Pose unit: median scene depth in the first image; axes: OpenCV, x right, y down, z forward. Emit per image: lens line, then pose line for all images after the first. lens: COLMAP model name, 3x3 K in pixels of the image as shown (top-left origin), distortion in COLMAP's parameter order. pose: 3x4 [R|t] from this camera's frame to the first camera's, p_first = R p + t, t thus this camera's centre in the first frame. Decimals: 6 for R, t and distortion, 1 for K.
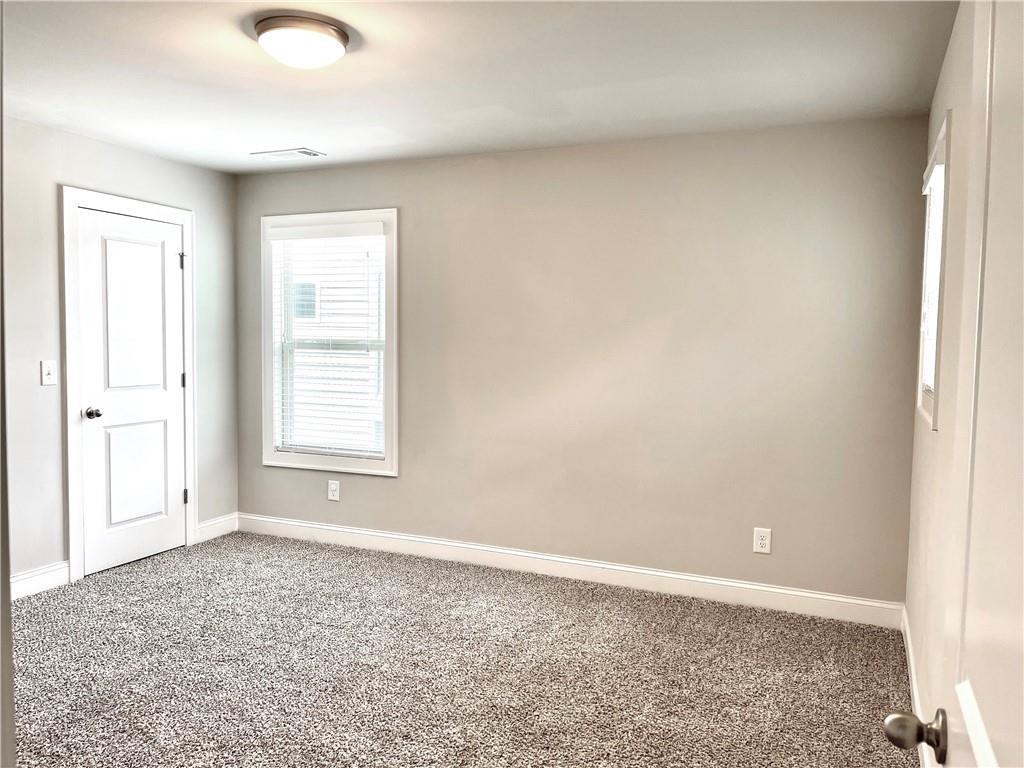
lens RADIAL K [[771.2, 0, 514.0], [0, 771.2, 384.2], [0, 0, 1]] dist [0.044891, -0.051668]
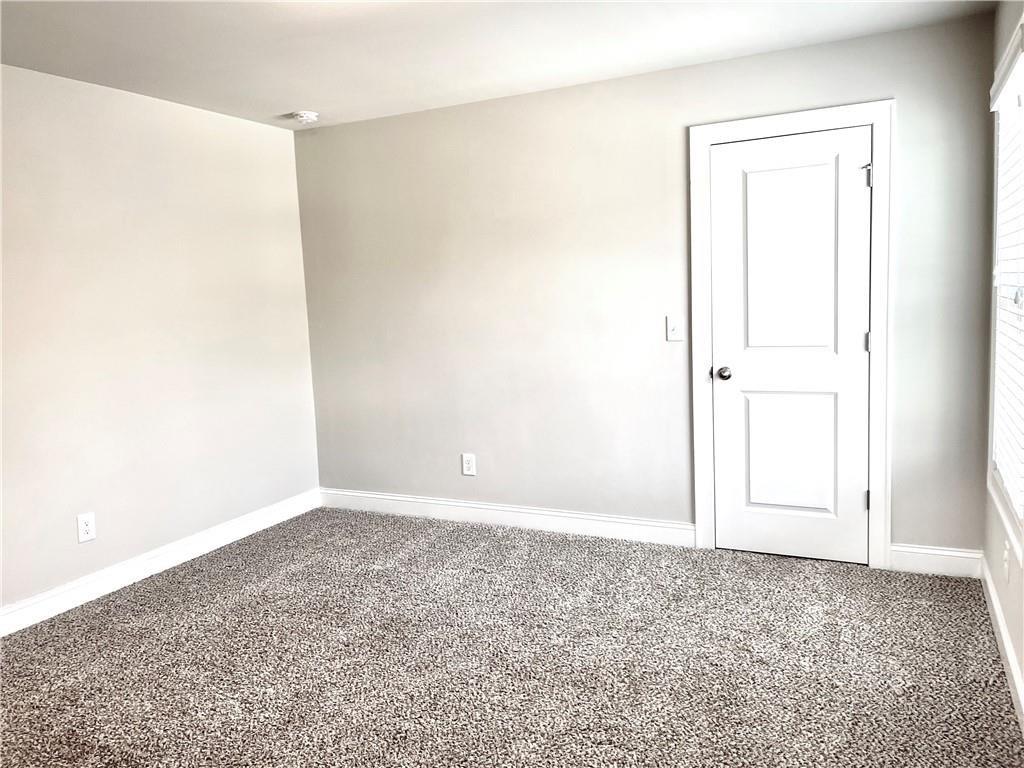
lens RADIAL K [[771.2, 0, 510.8], [0, 771.2, 378.4], [0, 0, 1]] dist [0.044891, -0.051668]
pose [[-0.049768, 0.095780, -0.994158, 0.352530], [-0.021490, 0.995058, 0.096942, -0.038323], [0.998530, 0.026189, -0.047464, 0.776179]]
